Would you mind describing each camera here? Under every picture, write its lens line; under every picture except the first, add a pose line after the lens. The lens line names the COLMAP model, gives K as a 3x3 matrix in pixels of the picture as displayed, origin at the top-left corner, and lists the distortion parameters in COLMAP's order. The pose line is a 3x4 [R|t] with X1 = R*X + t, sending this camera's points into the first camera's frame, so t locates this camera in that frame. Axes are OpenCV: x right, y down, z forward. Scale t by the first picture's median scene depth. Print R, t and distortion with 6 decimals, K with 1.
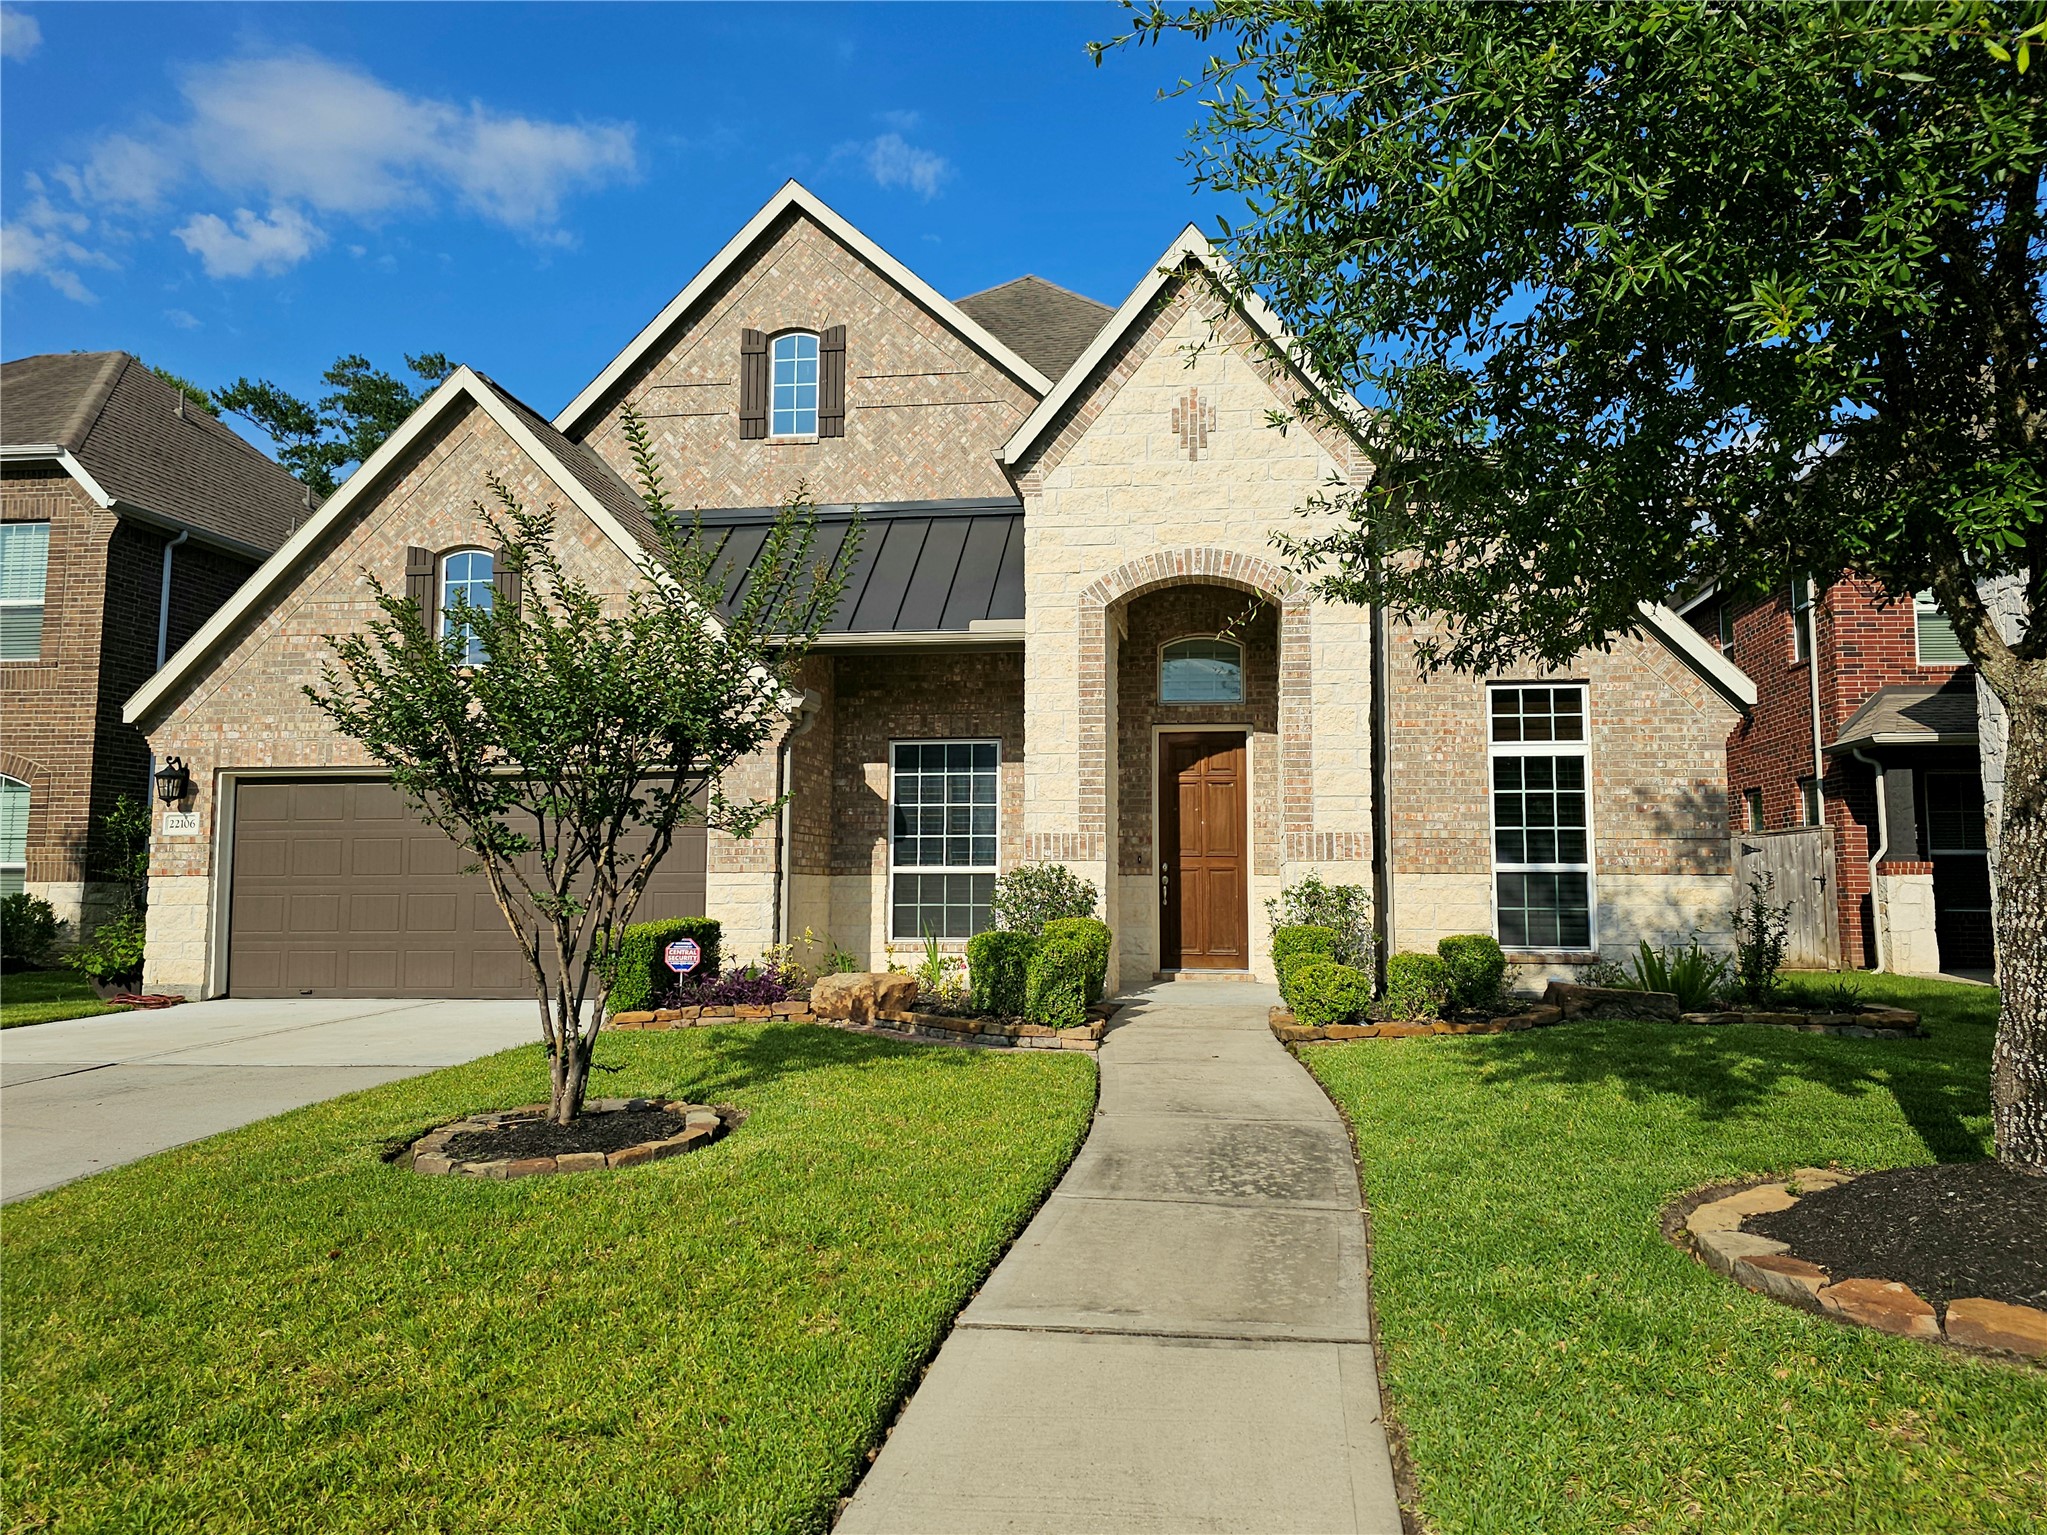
lens RADIAL K [[1369.8, 0, 1033.2], [0, 1369.8, 780.1], [0, 0, 1]] dist [0.073787, -0.050608]
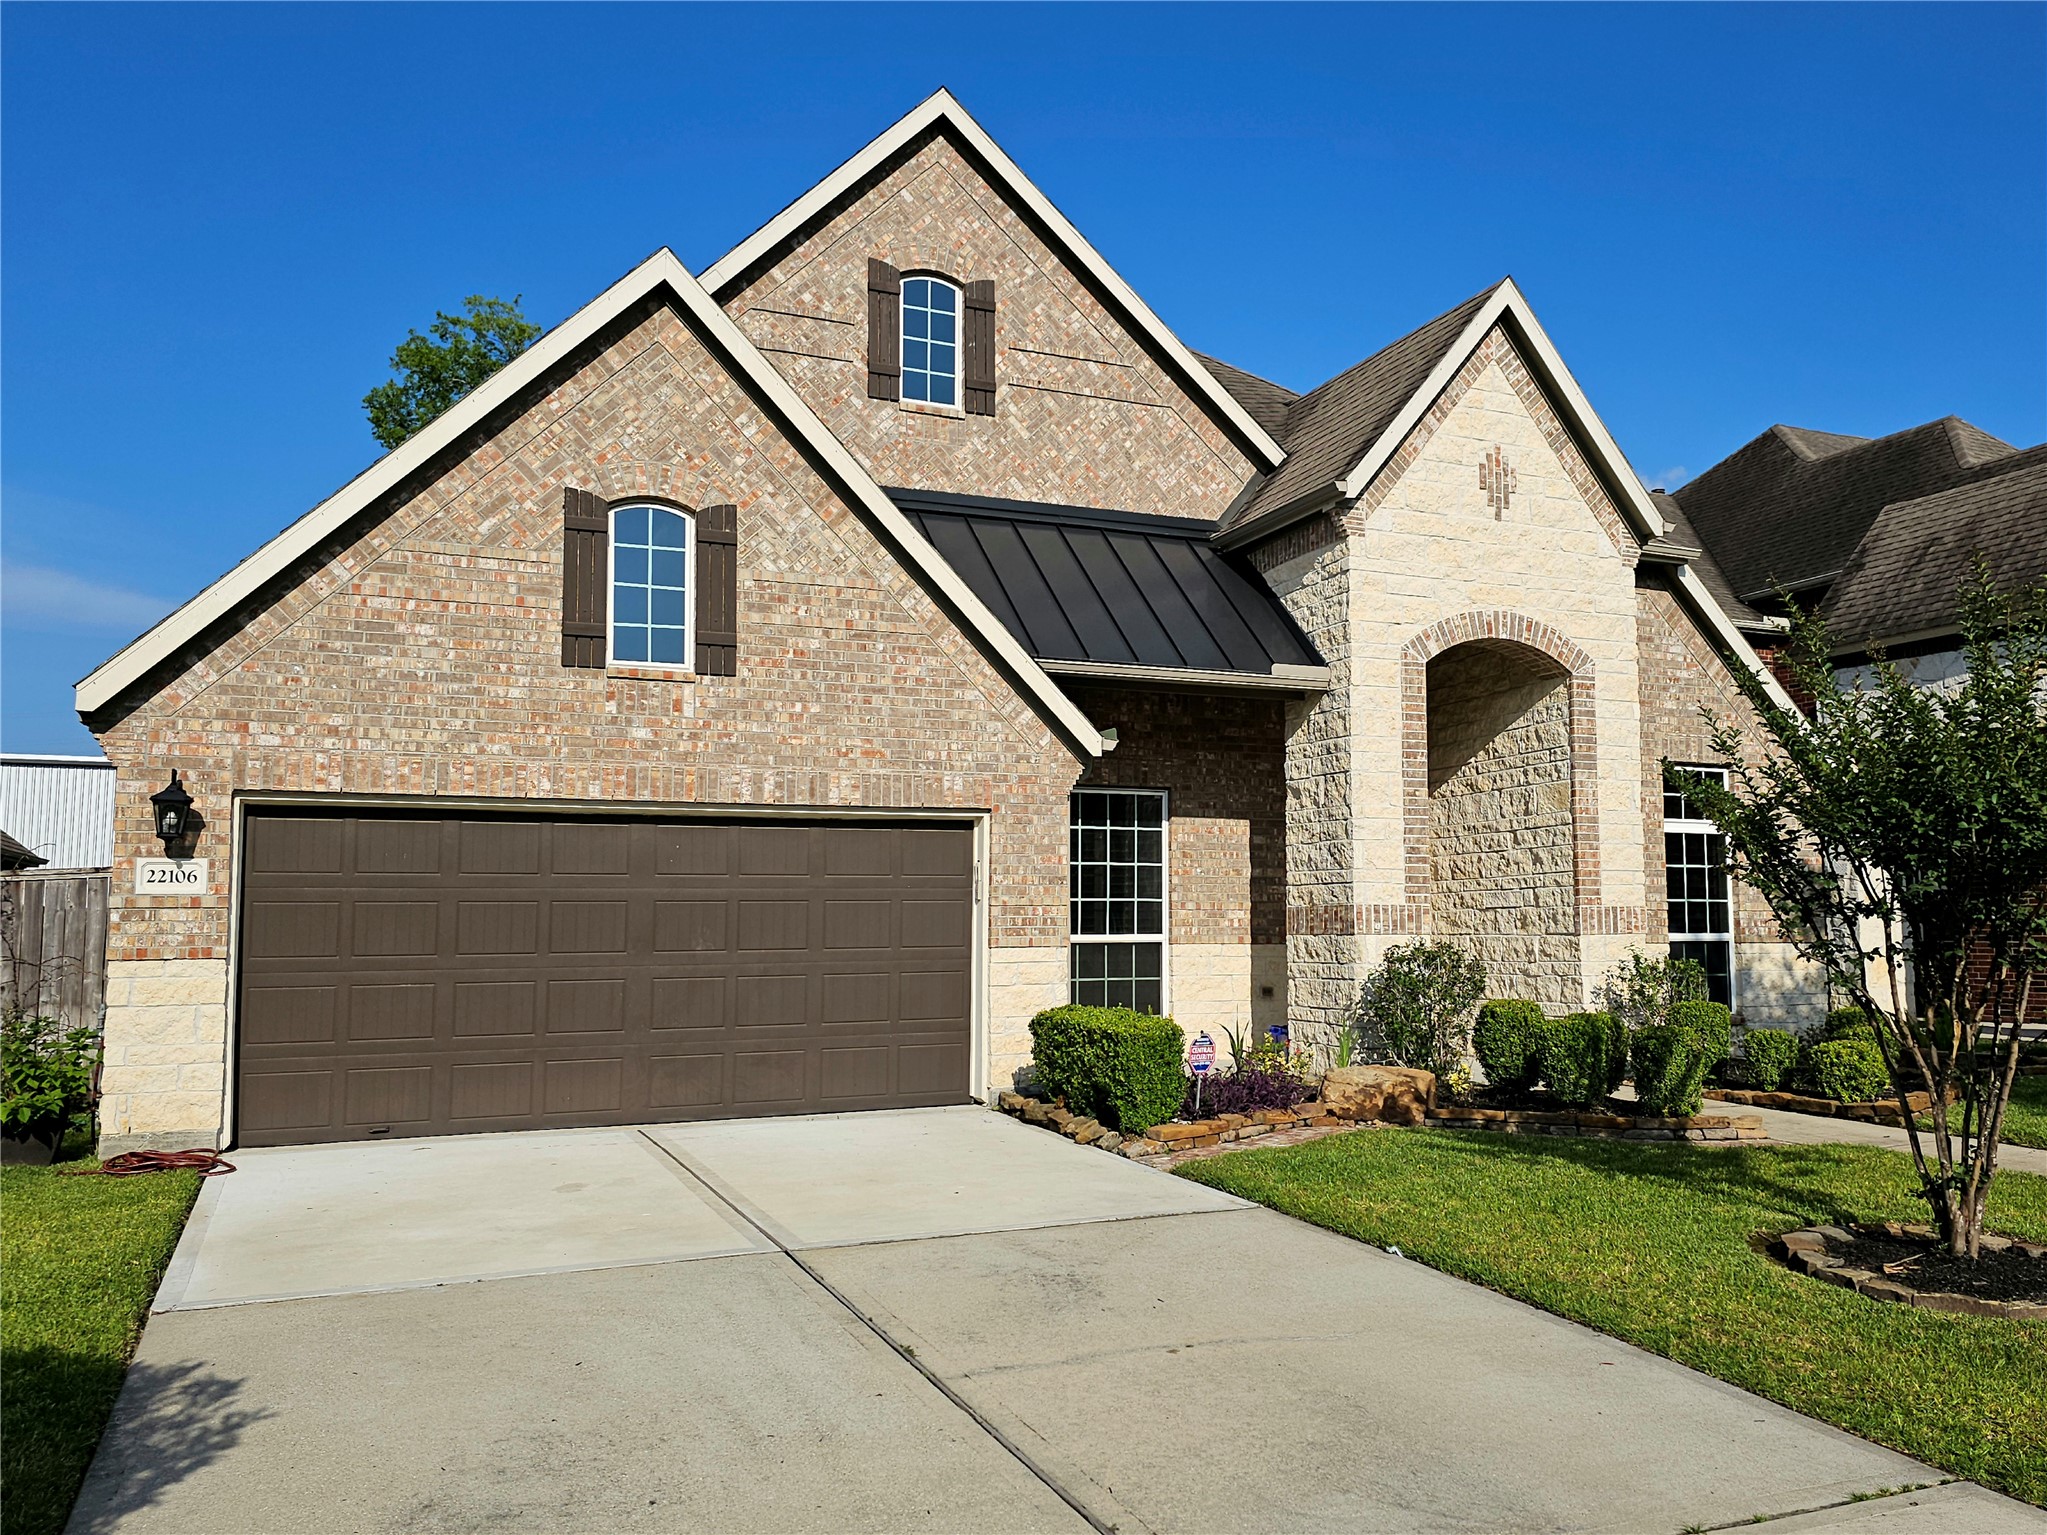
lens RADIAL K [[1553.4, 0, 1065.0], [0, 1553.4, 818.0], [0, 0, 1]] dist [0.063437, -0.005289]
pose [[0.859468, 0.032528, 0.510154, -0.644967], [-0.036859, 0.999319, -0.001621, -0.008908], [-0.509859, -0.017410, 0.860082, 0.188158]]
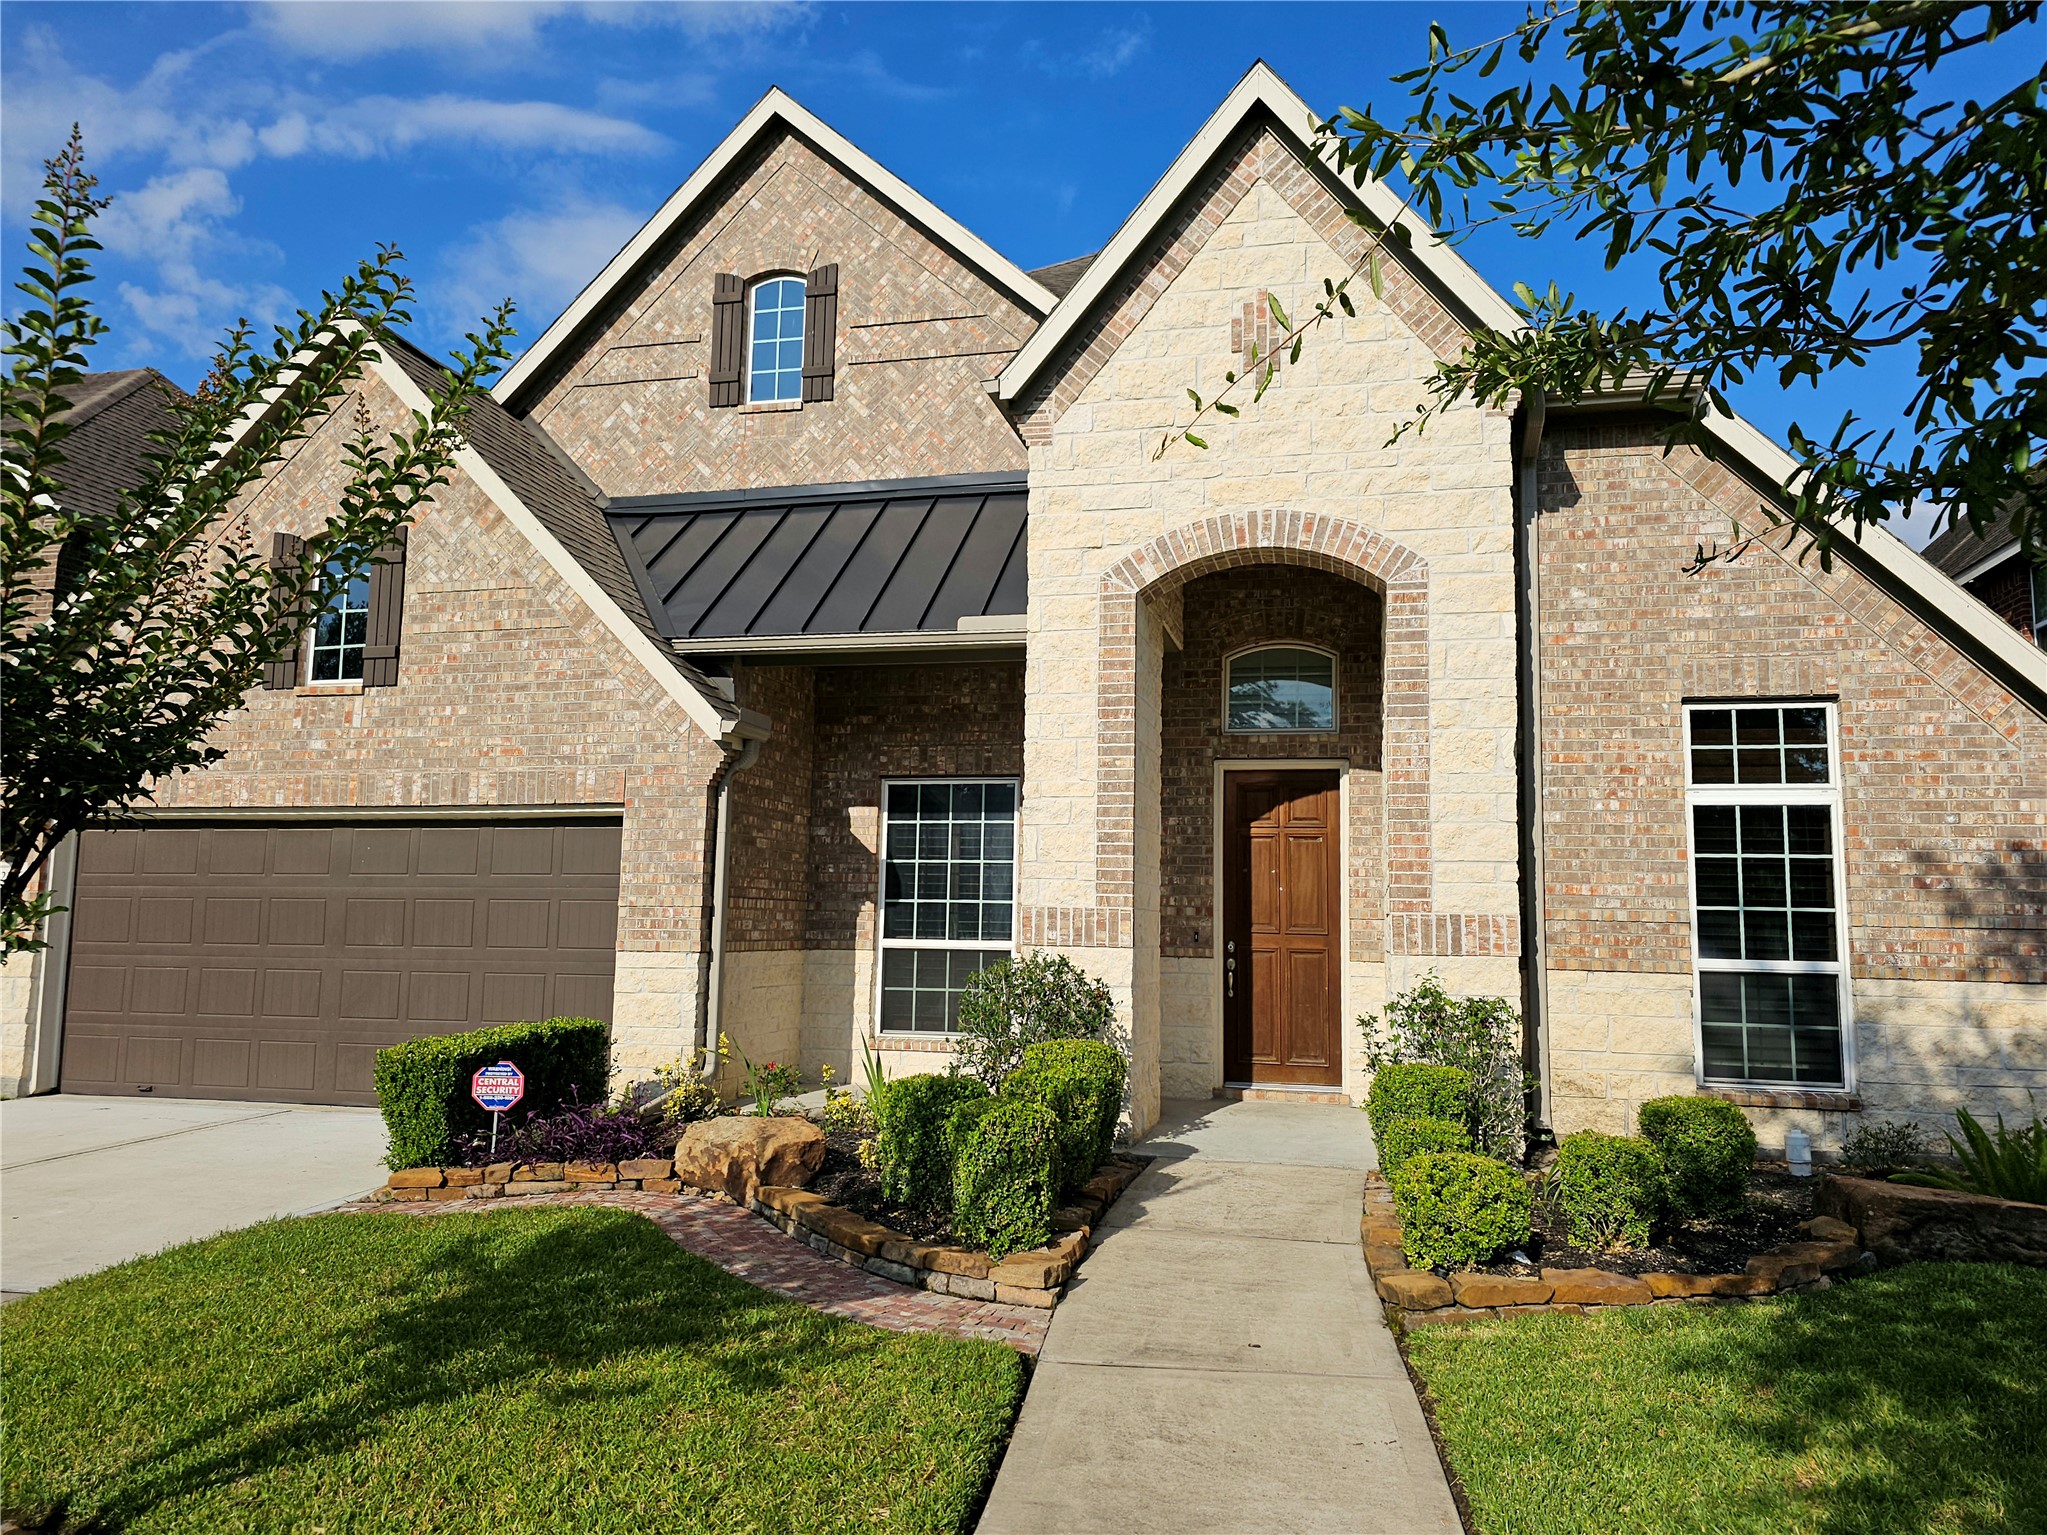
lens RADIAL K [[1289.8, 0, 1044.5], [0, 1289.8, 795.2], [0, 0, 1]] dist [0.052548, -0.034477]
pose [[0.996315, 0.006337, -0.085538, 0.058055], [-0.008033, 0.999778, -0.019495, -0.006260], [0.085396, 0.020110, 0.996144, 0.295843]]
